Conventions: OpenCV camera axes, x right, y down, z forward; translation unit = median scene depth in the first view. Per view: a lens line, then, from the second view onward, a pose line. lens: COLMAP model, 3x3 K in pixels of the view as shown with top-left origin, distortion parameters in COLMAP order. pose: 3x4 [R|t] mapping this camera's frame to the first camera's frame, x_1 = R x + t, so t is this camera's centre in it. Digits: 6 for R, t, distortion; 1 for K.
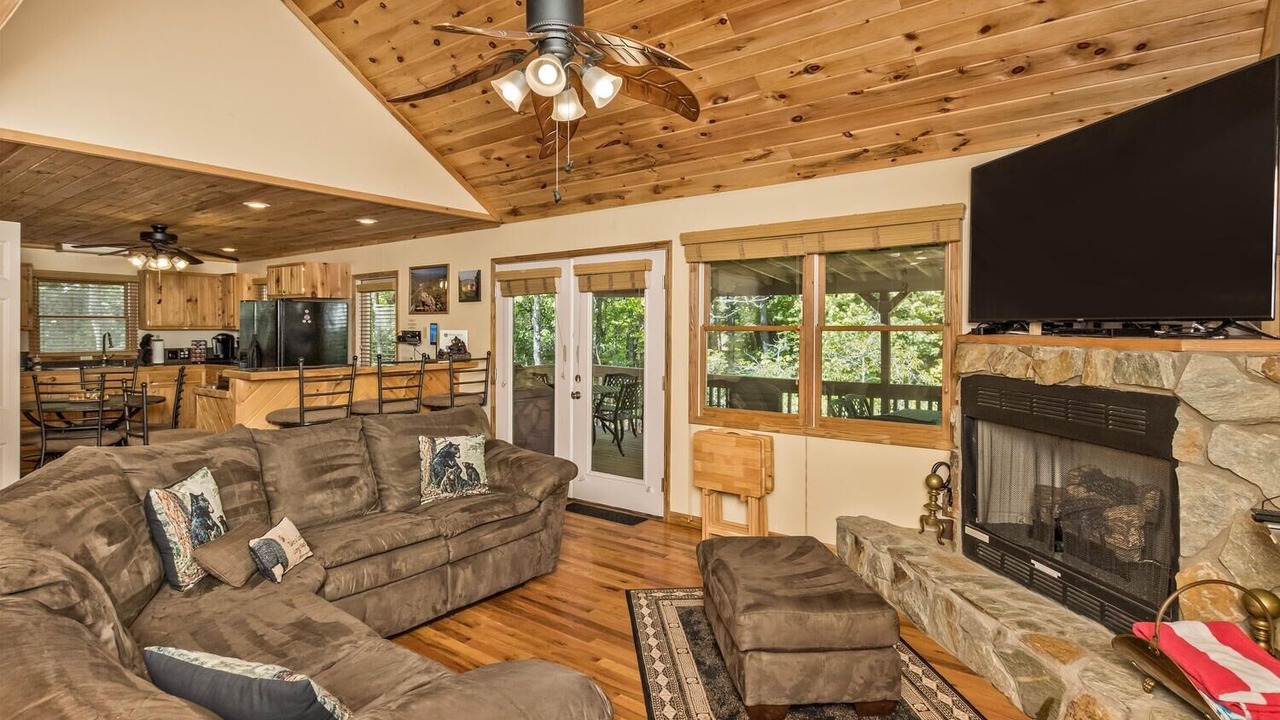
lens RADIAL K [[596.9, 0, 639.9], [0, 596.9, 332.5], [0, 0, 1]] dist [-0.000140, -0.000299]
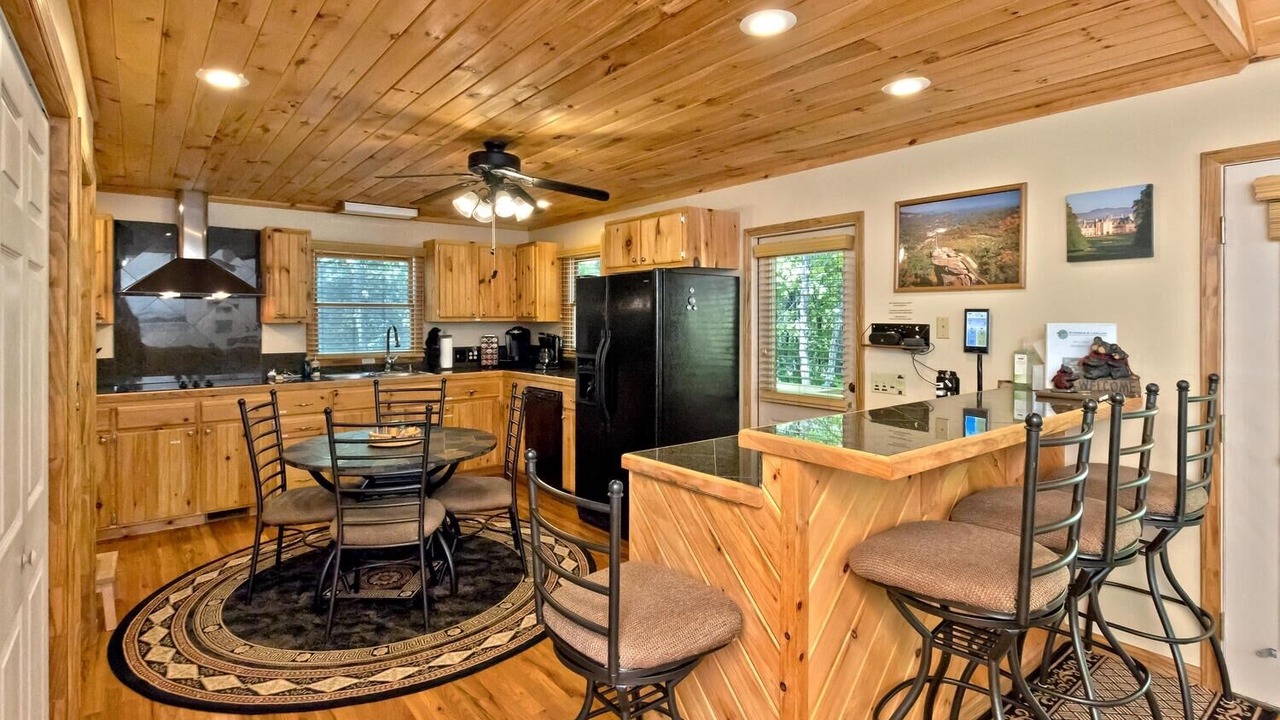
lens RADIAL K [[620.8, 0, 636.1], [0, 620.8, 323.1], [0, 0, 1]] dist [0.000573, -0.000065]
pose [[0.958466, -0.000882, -0.285205, -0.425197], [0.000932, 1.000000, 0.000038, -0.003587], [0.285205, -0.000302, 0.958467, 0.391483]]
